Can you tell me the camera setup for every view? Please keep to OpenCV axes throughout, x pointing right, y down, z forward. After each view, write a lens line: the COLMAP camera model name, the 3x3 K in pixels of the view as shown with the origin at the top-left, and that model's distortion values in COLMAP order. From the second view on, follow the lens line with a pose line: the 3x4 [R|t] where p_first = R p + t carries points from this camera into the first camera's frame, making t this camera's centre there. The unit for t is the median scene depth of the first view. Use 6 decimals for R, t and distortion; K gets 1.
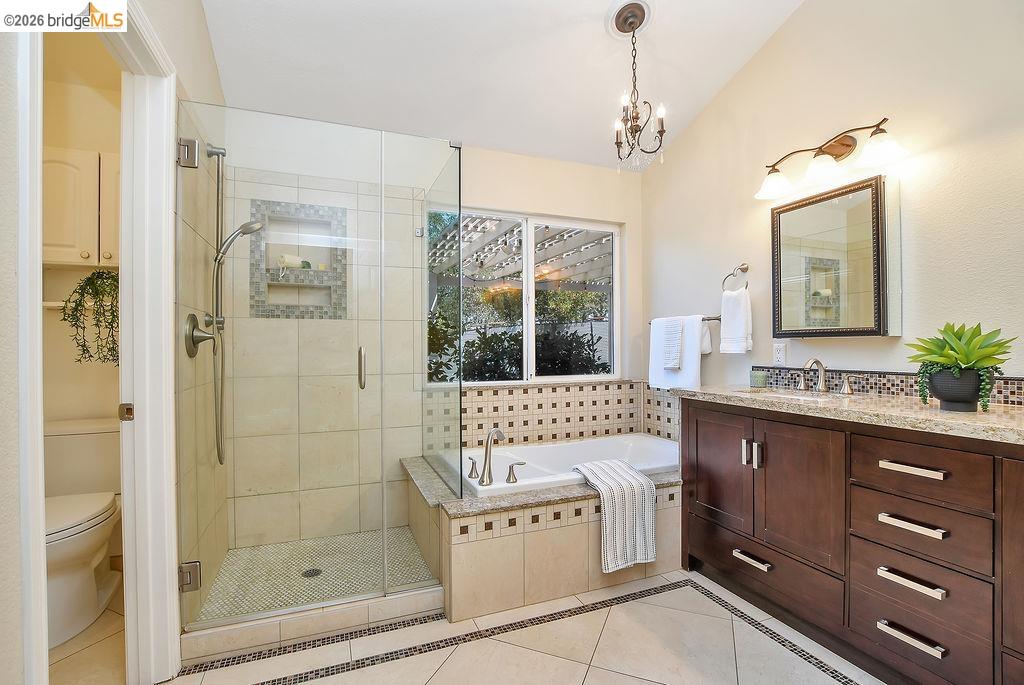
lens RADIAL K [[451.4, 0, 512.0], [0, 451.4, 345.8], [0, 0, 1]] dist [-0.038380, 0.005812]
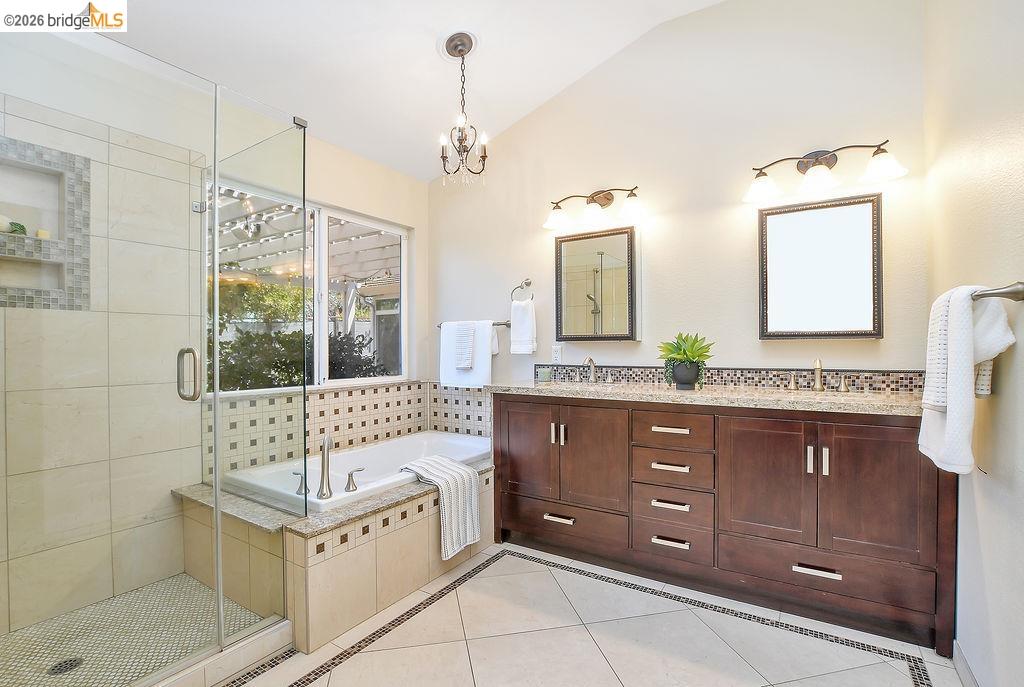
lens RADIAL K [[464.5, 0, 508.4], [0, 464.5, 347.9], [0, 0, 1]] dist [-0.036945, 0.004839]
pose [[0.820442, 0.000942, 0.571730, -0.285944], [-0.000988, 0.999999, -0.000229, 0.001208], [-0.571730, -0.000377, 0.820442, 0.010789]]
